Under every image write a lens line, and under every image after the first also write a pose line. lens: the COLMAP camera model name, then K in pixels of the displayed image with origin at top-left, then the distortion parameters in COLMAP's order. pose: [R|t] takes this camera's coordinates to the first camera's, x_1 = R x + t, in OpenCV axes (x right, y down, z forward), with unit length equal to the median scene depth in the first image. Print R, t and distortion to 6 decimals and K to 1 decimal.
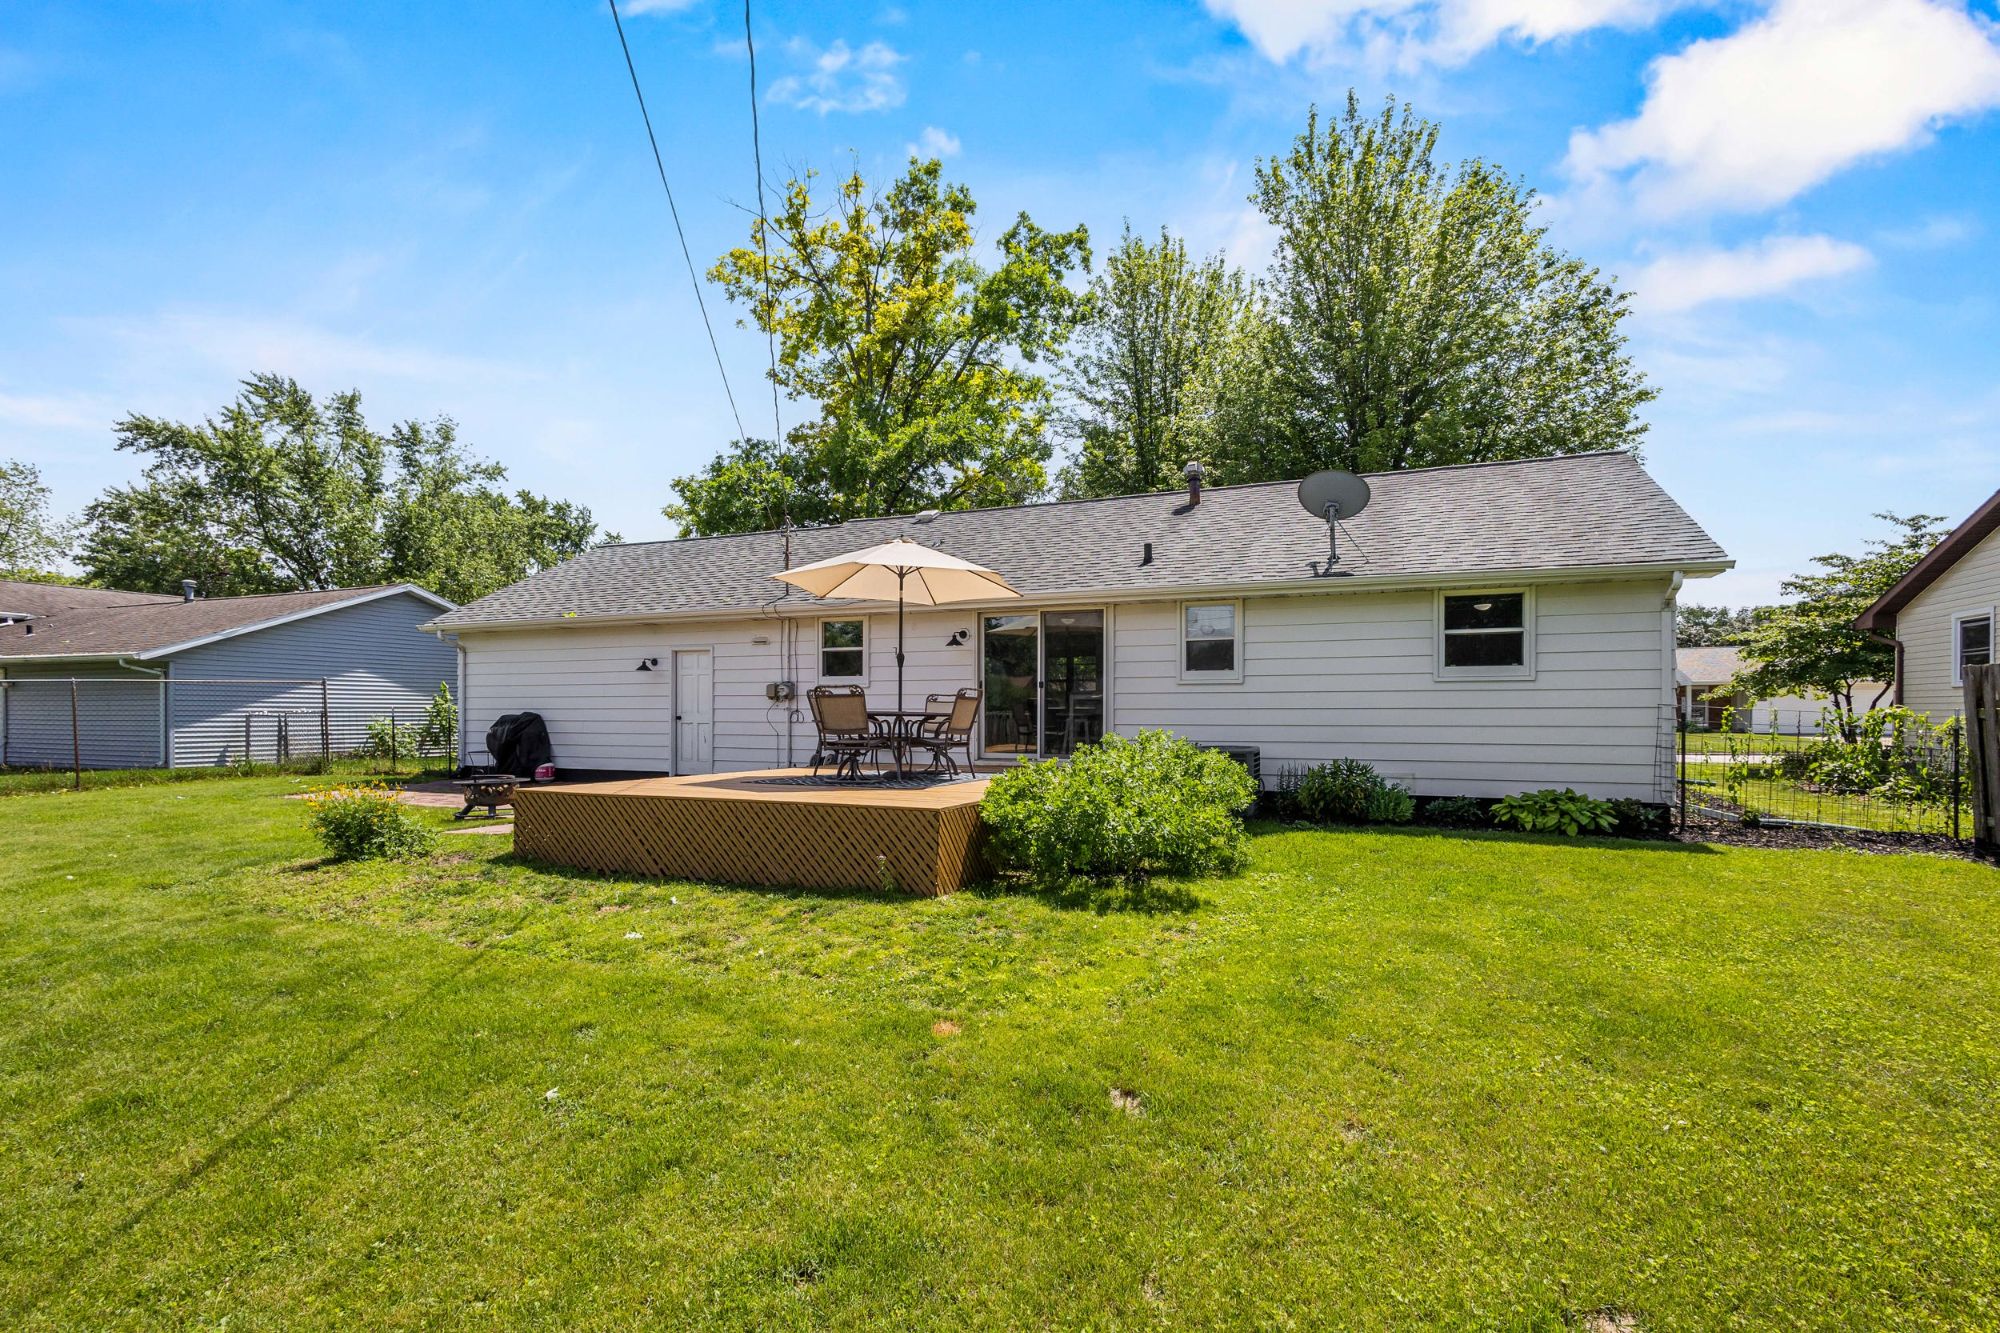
lens RADIAL K [[916.3, 0, 1000.0], [0, 916.3, 666.5], [0, 0, 1]] dist [0.001786, 0.000124]
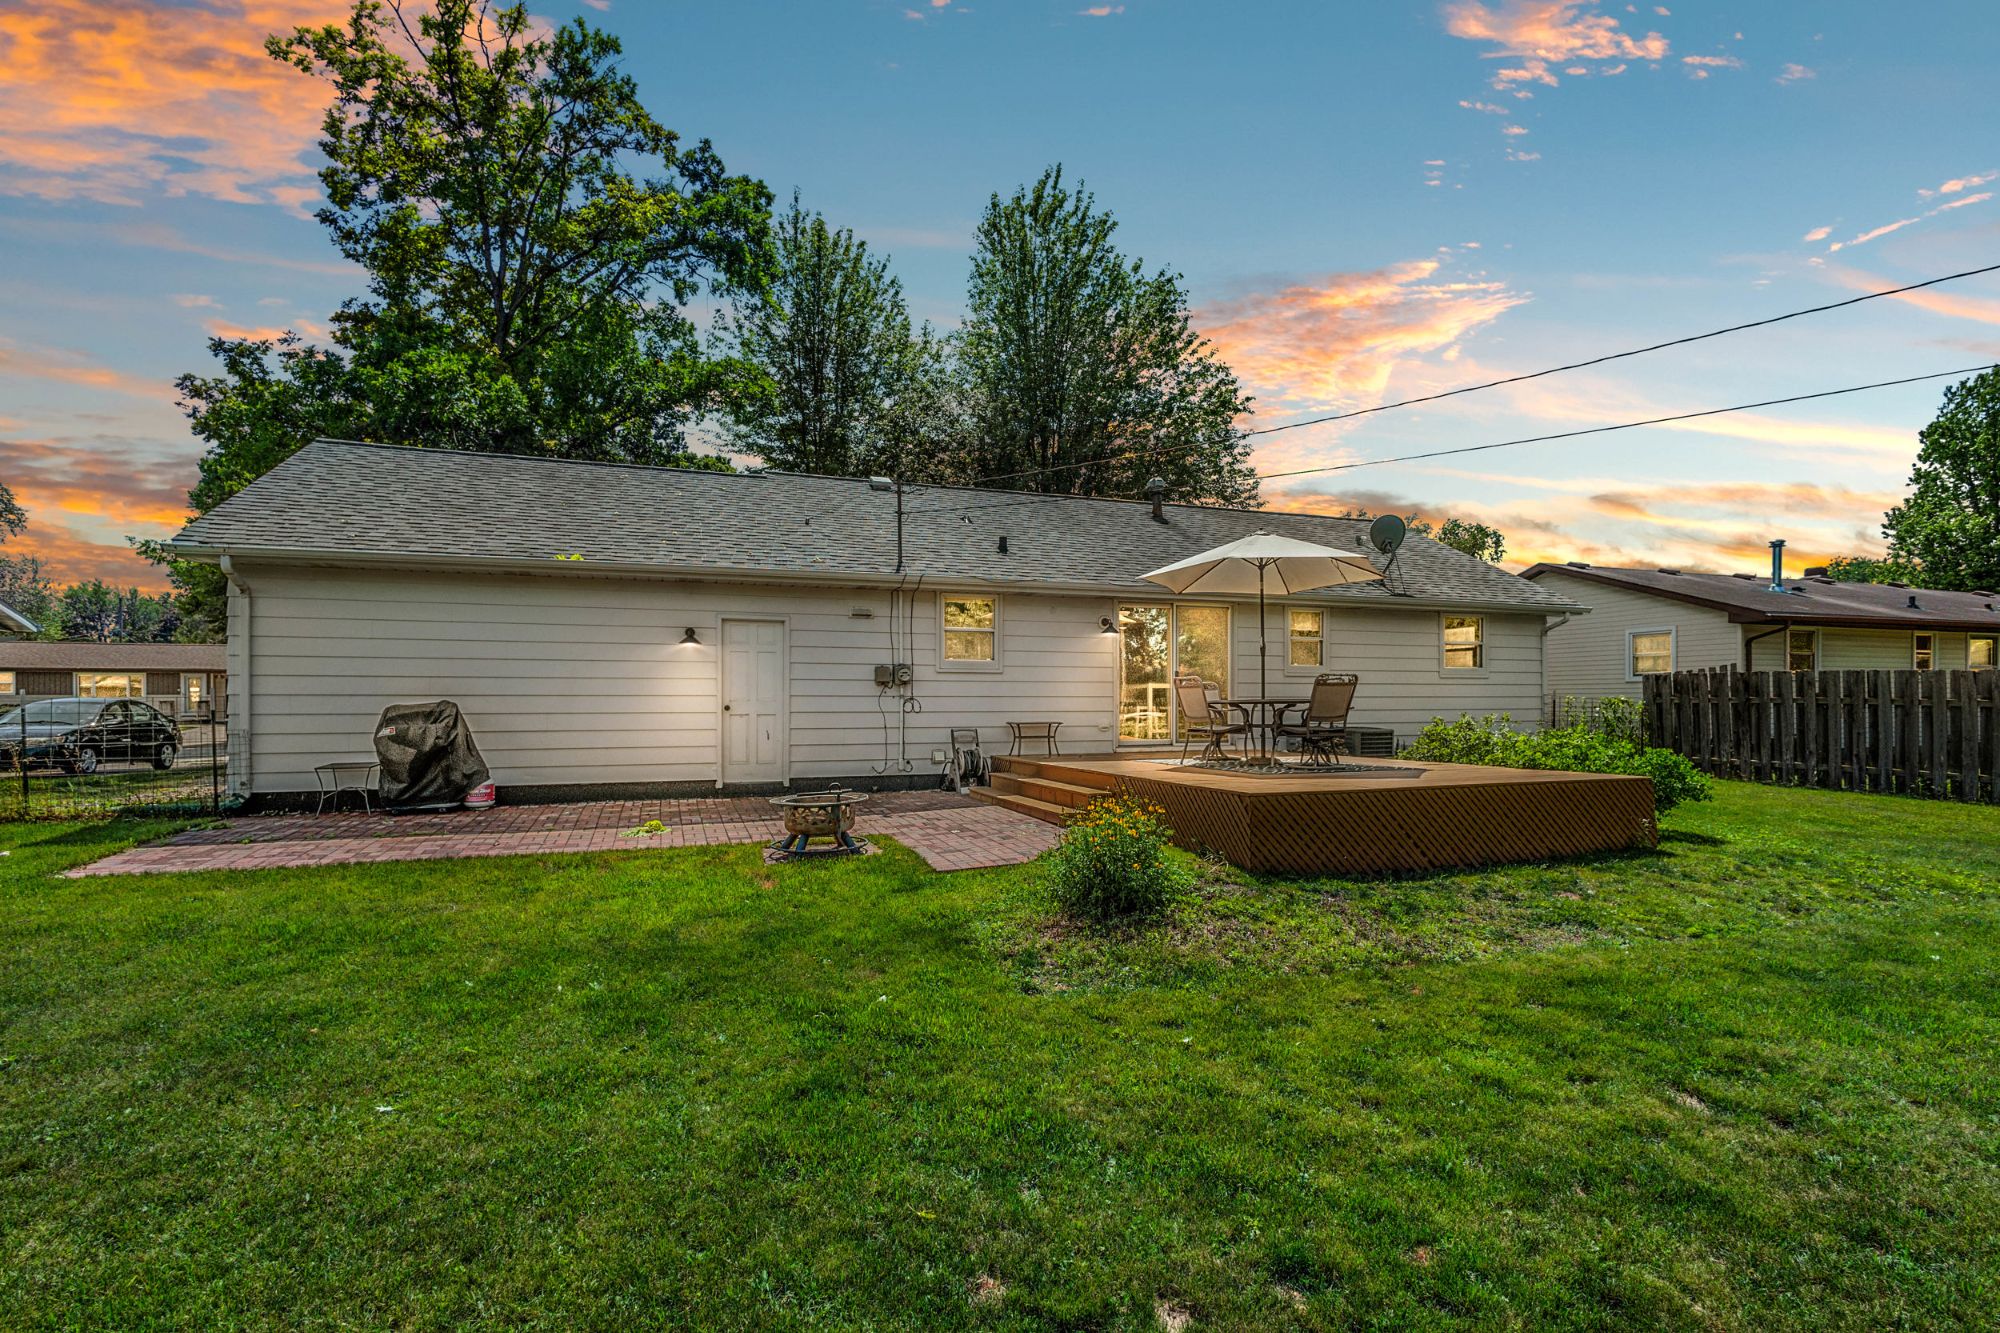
lens RADIAL K [[931.2, 0, 997.0], [0, 931.2, 705.0], [0, 0, 1]] dist [0.001234, 0.000121]
pose [[0.750187, -0.003943, 0.661213, -0.730436], [-0.034010, 0.998429, 0.044540, 0.012591], [-0.660350, -0.055901, 0.748874, 0.292810]]
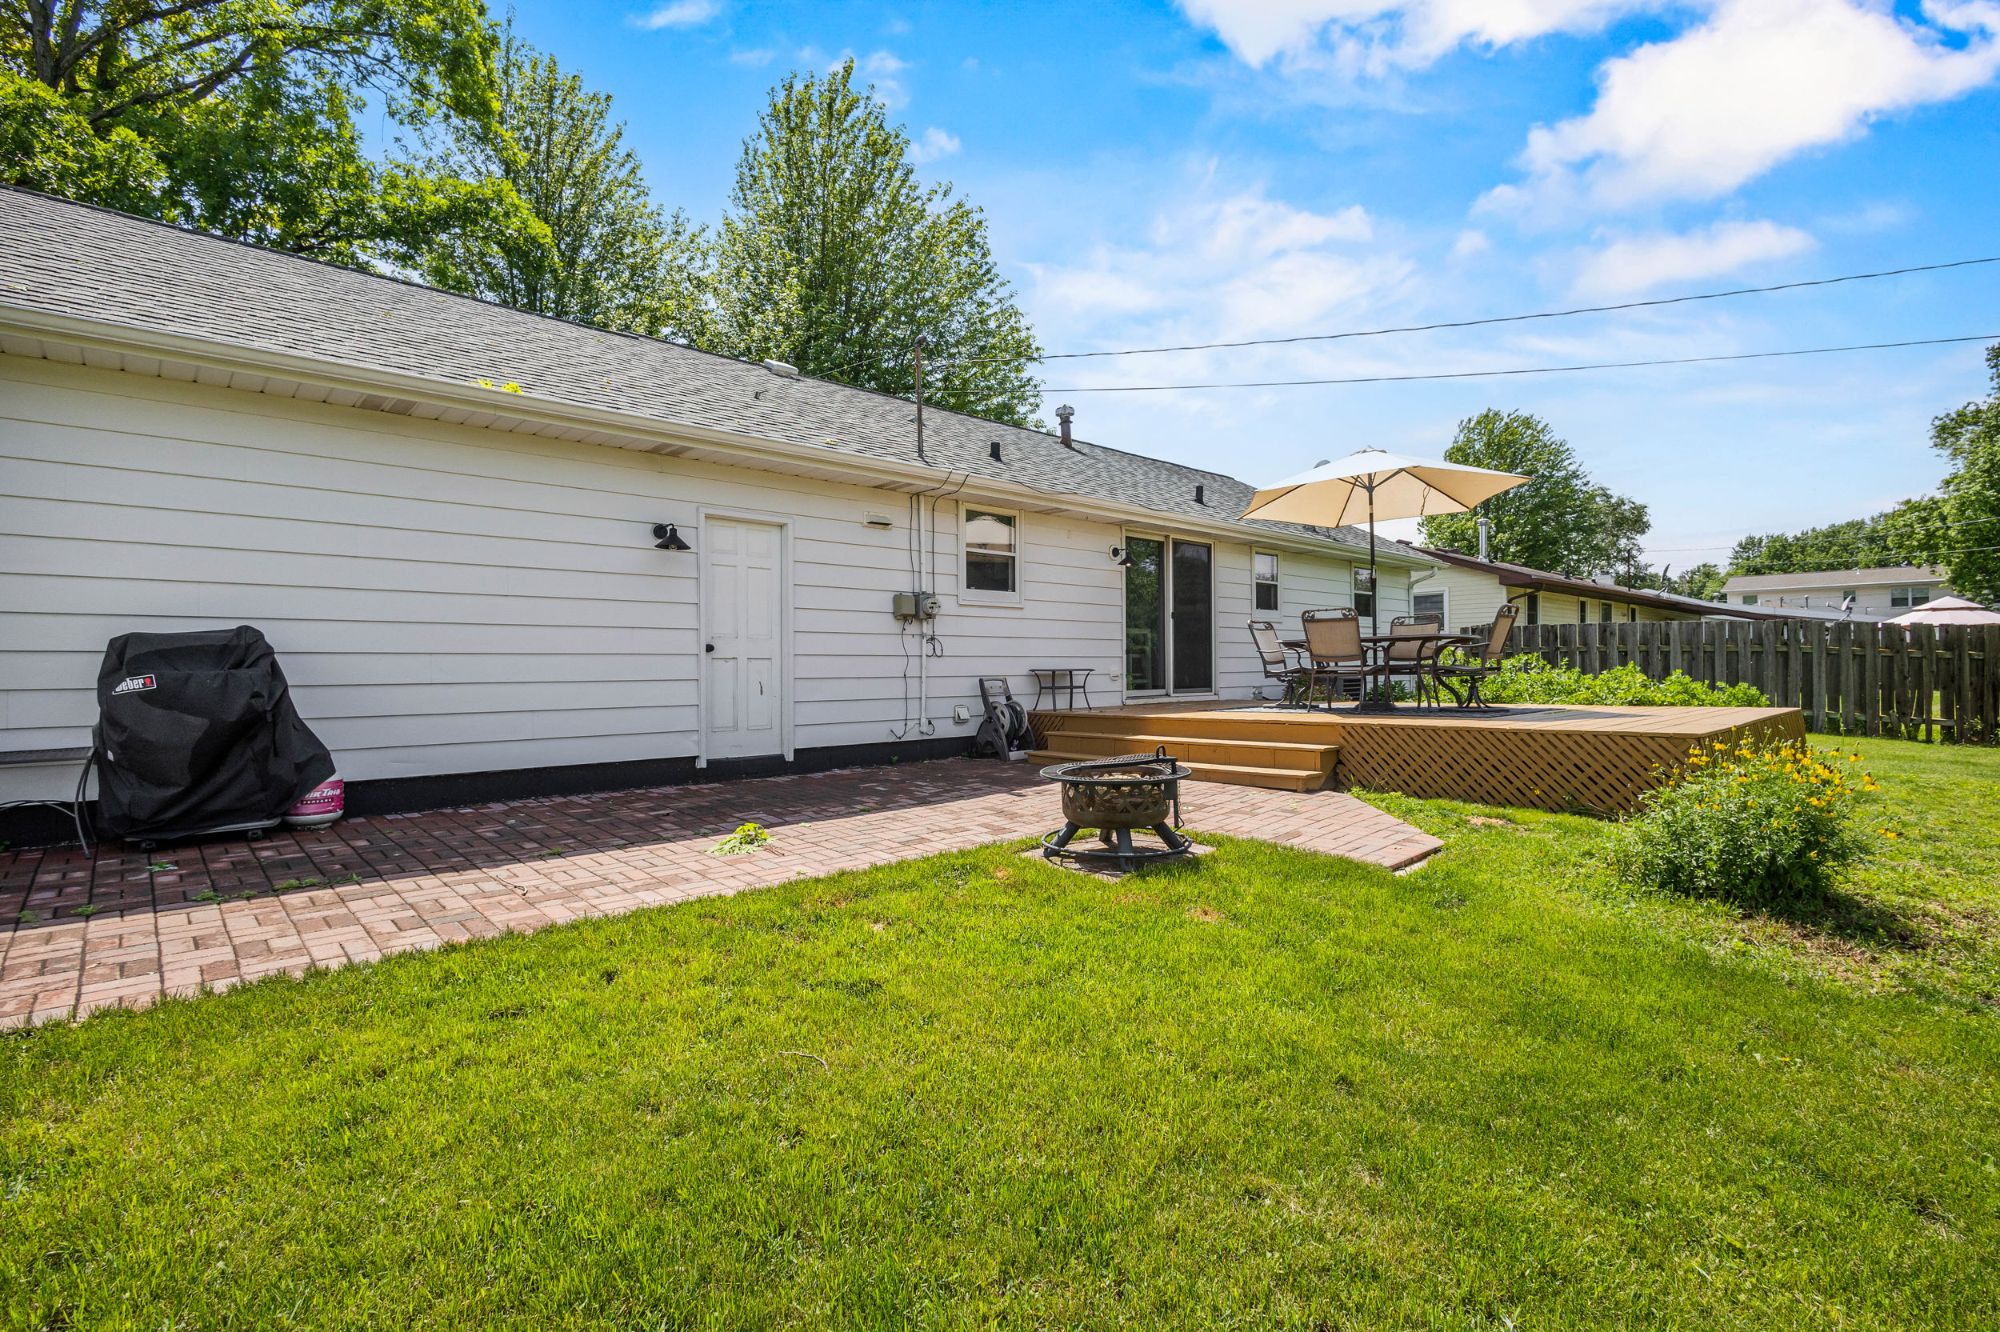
lens RADIAL K [[916.3, 0, 1000.0], [0, 916.3, 666.0], [0, 0, 1]] dist [0.001786, 0.000124]
pose [[0.426094, -0.003855, 0.904670, -0.782132], [-0.041309, 0.998865, 0.023712, 0.050008], [-0.903735, -0.047475, 0.425452, 0.672727]]
